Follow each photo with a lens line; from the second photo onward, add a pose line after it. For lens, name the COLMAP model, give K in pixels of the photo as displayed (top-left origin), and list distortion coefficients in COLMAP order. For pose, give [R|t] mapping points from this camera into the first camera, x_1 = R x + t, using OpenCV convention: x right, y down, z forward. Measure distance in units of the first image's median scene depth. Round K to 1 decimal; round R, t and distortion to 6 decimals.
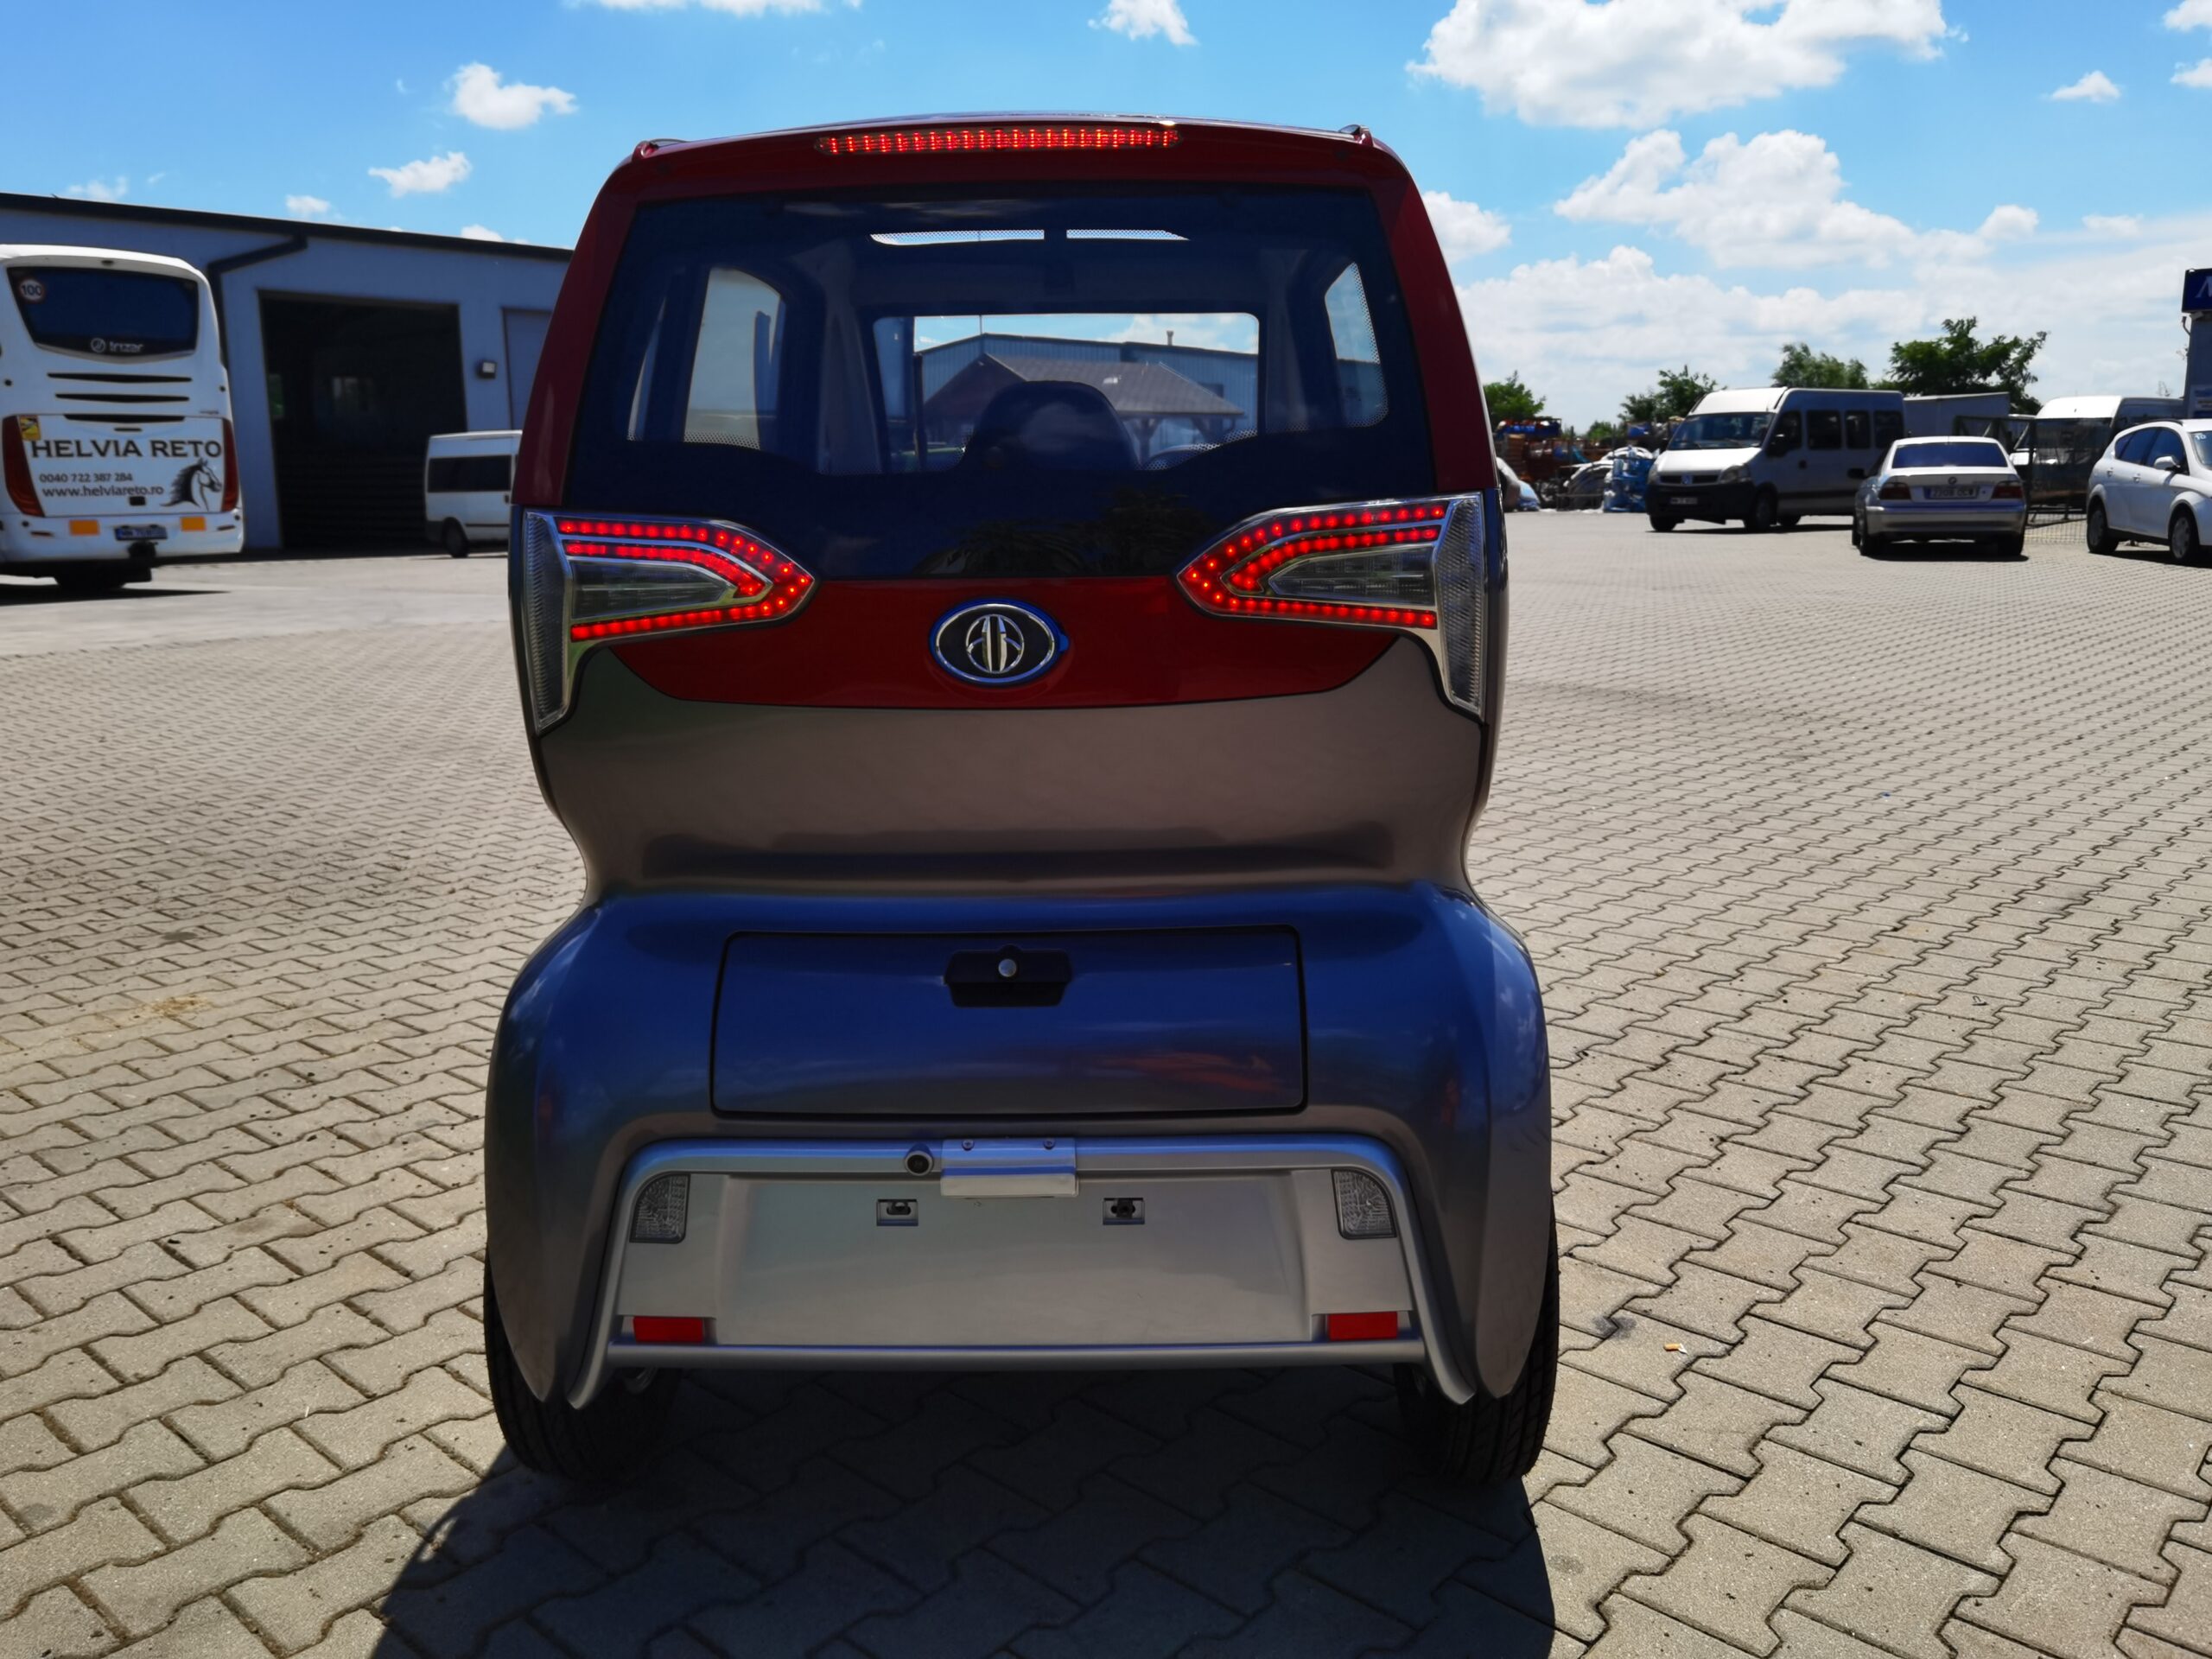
lens RADIAL K [[1785.8, 0, 1092.1], [0, 1785.8, 819.7], [0, 0, 1]] dist [0.015646, -0.011970]
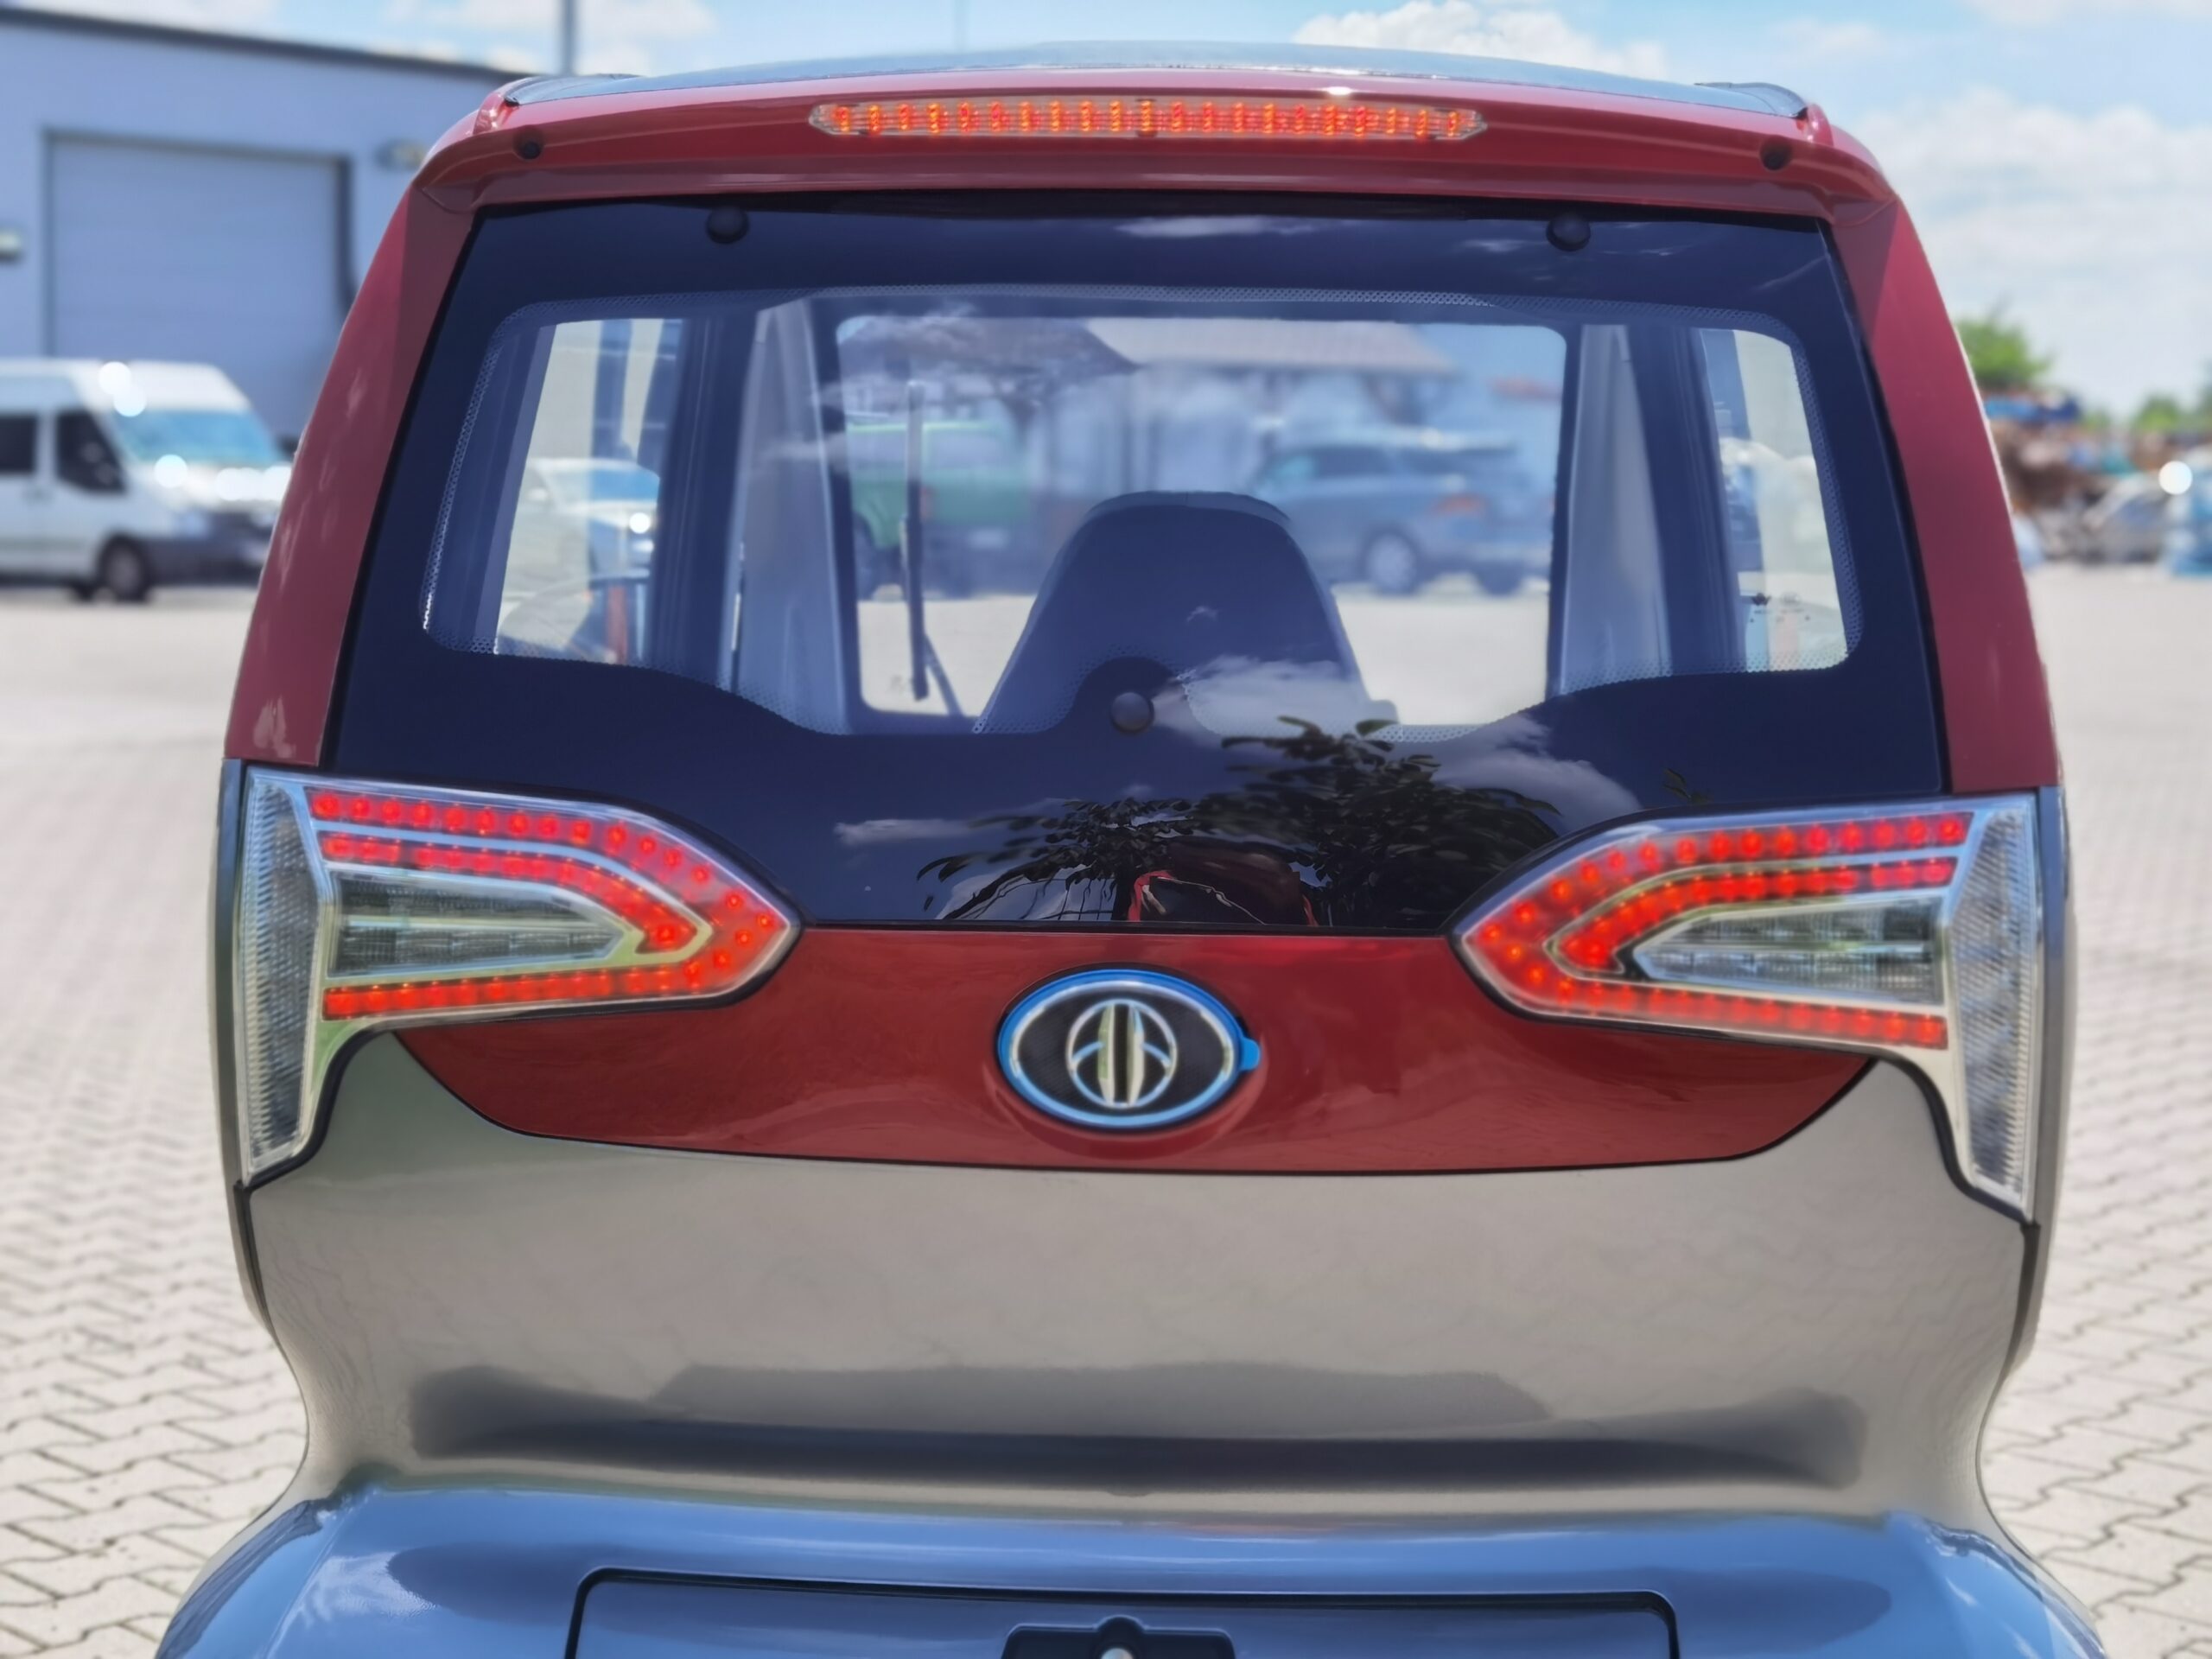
lens RADIAL K [[3518.9, 0, 1117.1], [0, 3518.9, 832.1], [0, 0, 1]] dist [0.149147, -0.823009]
pose [[0.999475, 0.031020, -0.009396, -0.045060], [-0.031719, 0.995725, -0.086752, -0.069653], [0.006664, 0.087005, 0.996186, -0.056695]]
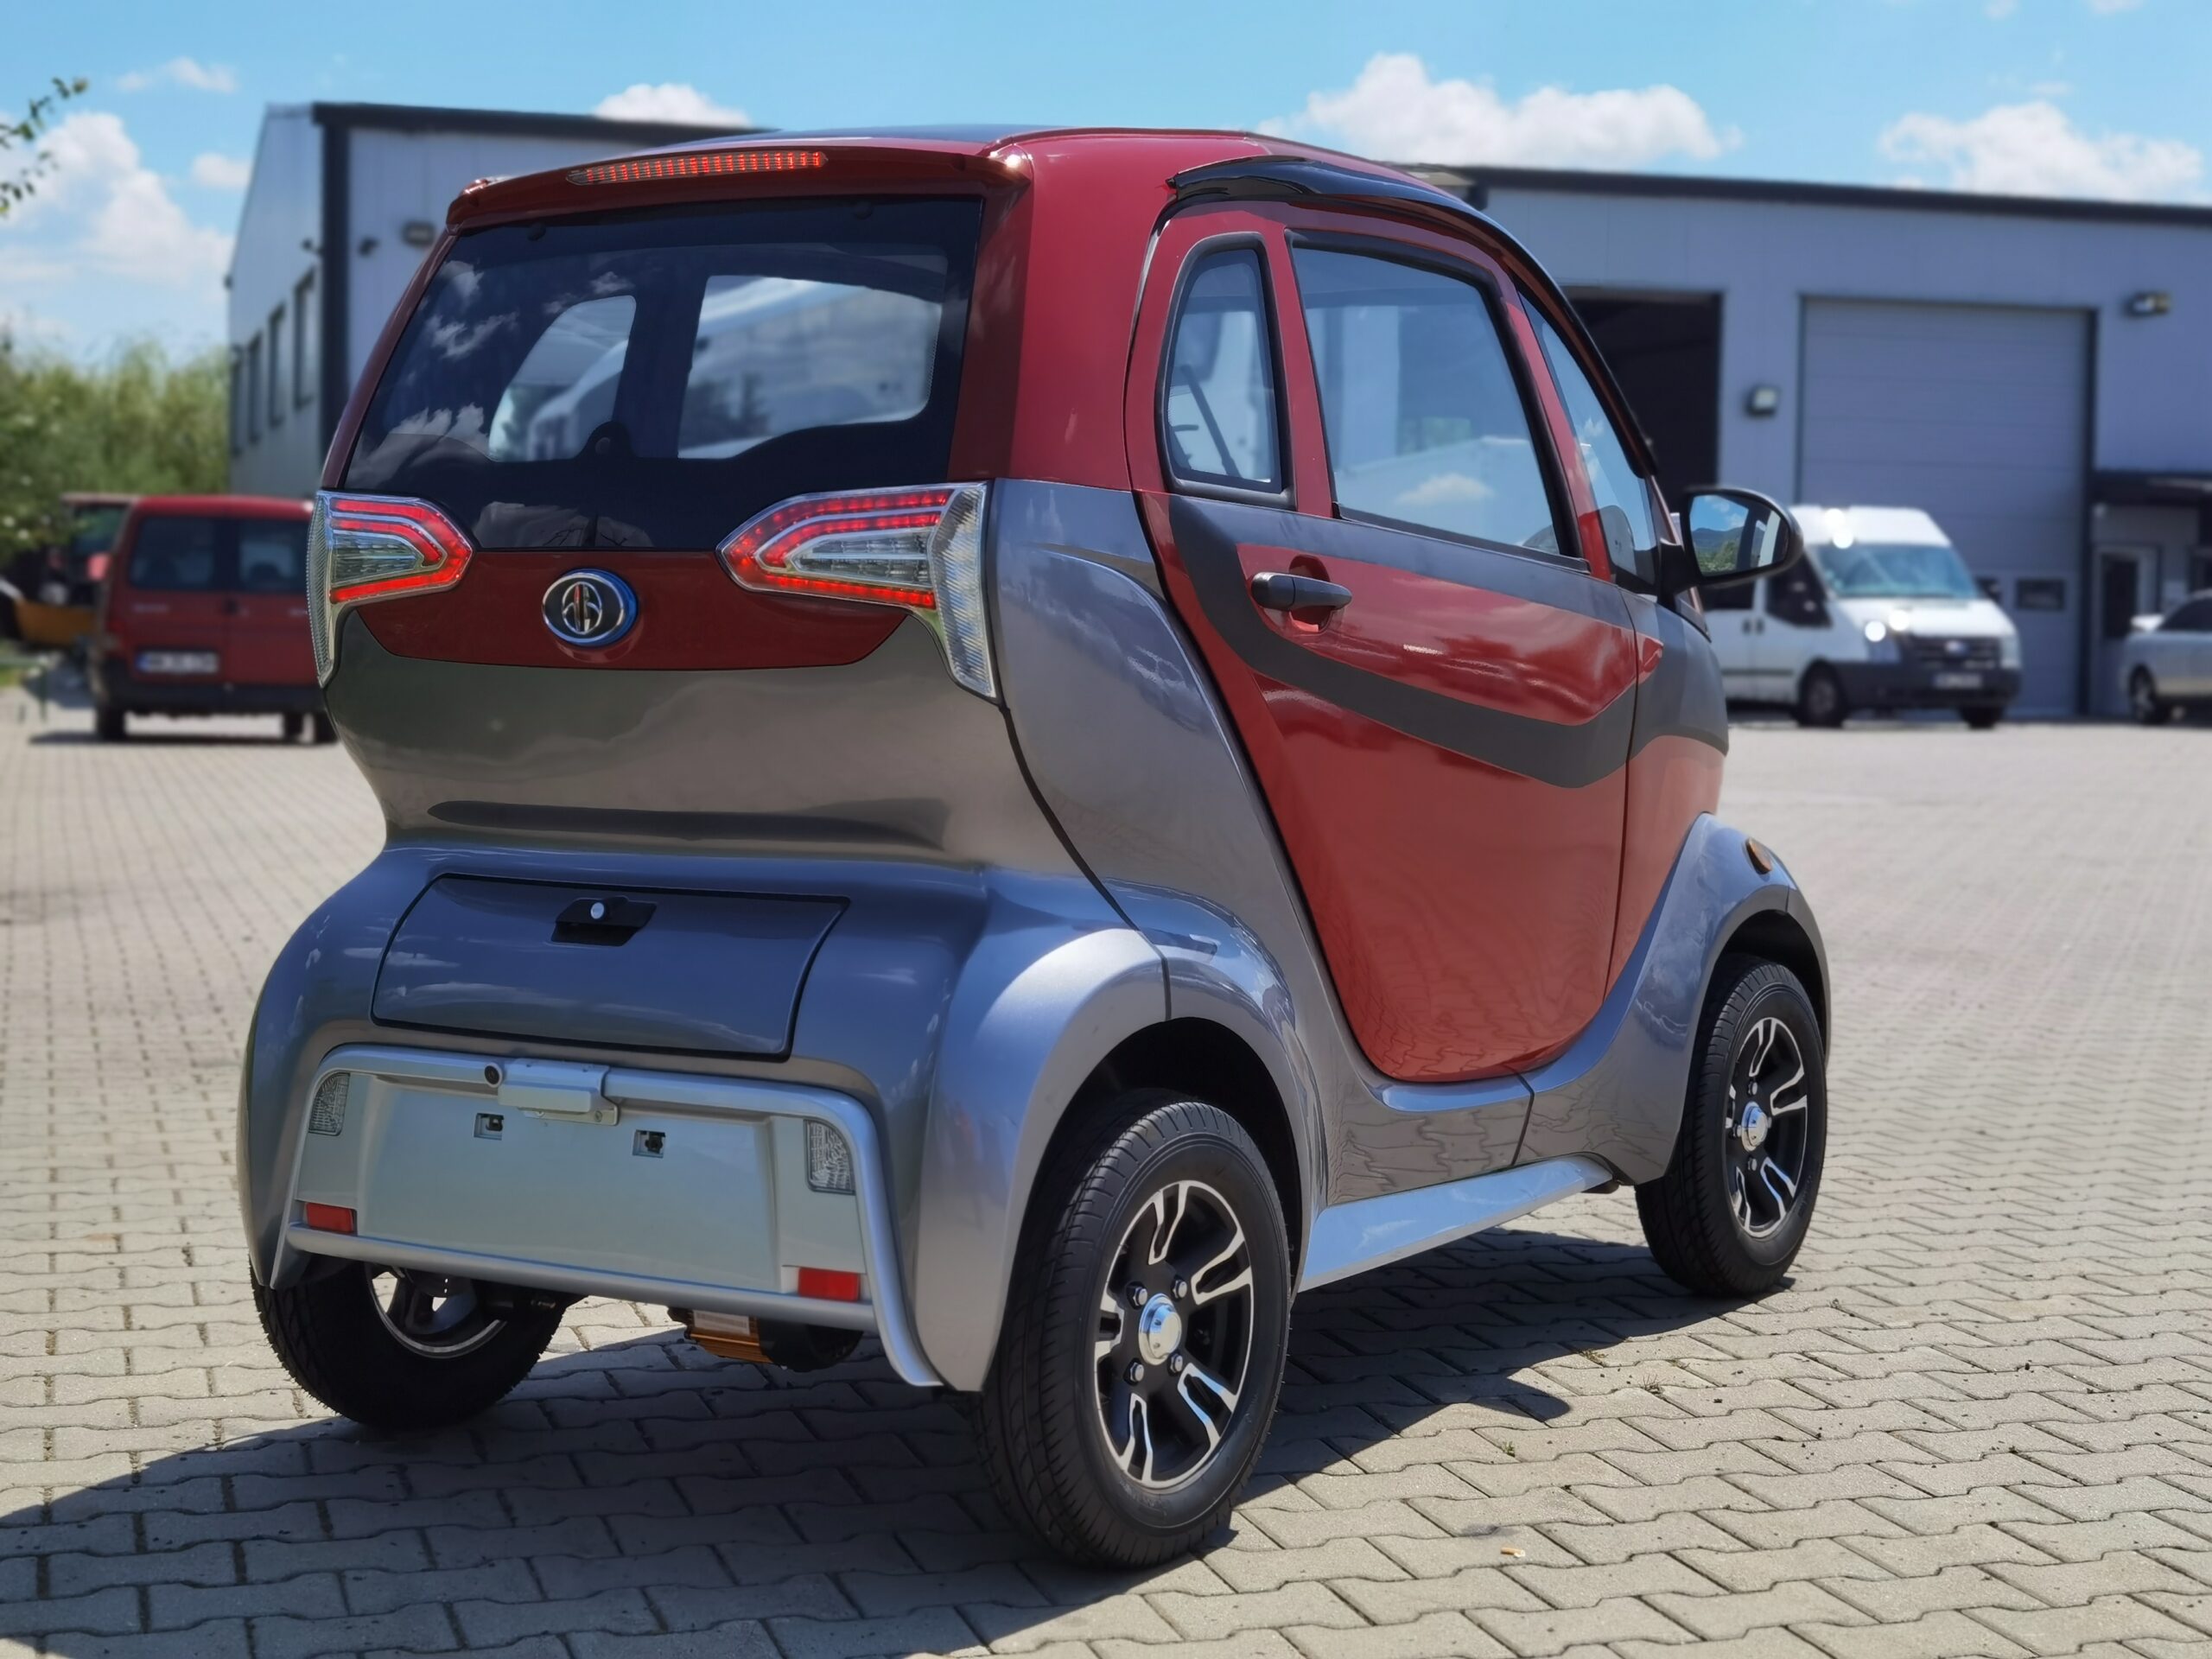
lens RADIAL K [[3518.9, 0, 1117.1], [0, 3518.9, 832.1], [0, 0, 1]] dist [0.149147, -0.823009]
pose [[0.855350, 0.057680, -0.514829, 1.312301], [-0.122091, 0.988234, -0.092126, 0.193235], [0.503458, 0.141656, 0.852329, -0.667992]]
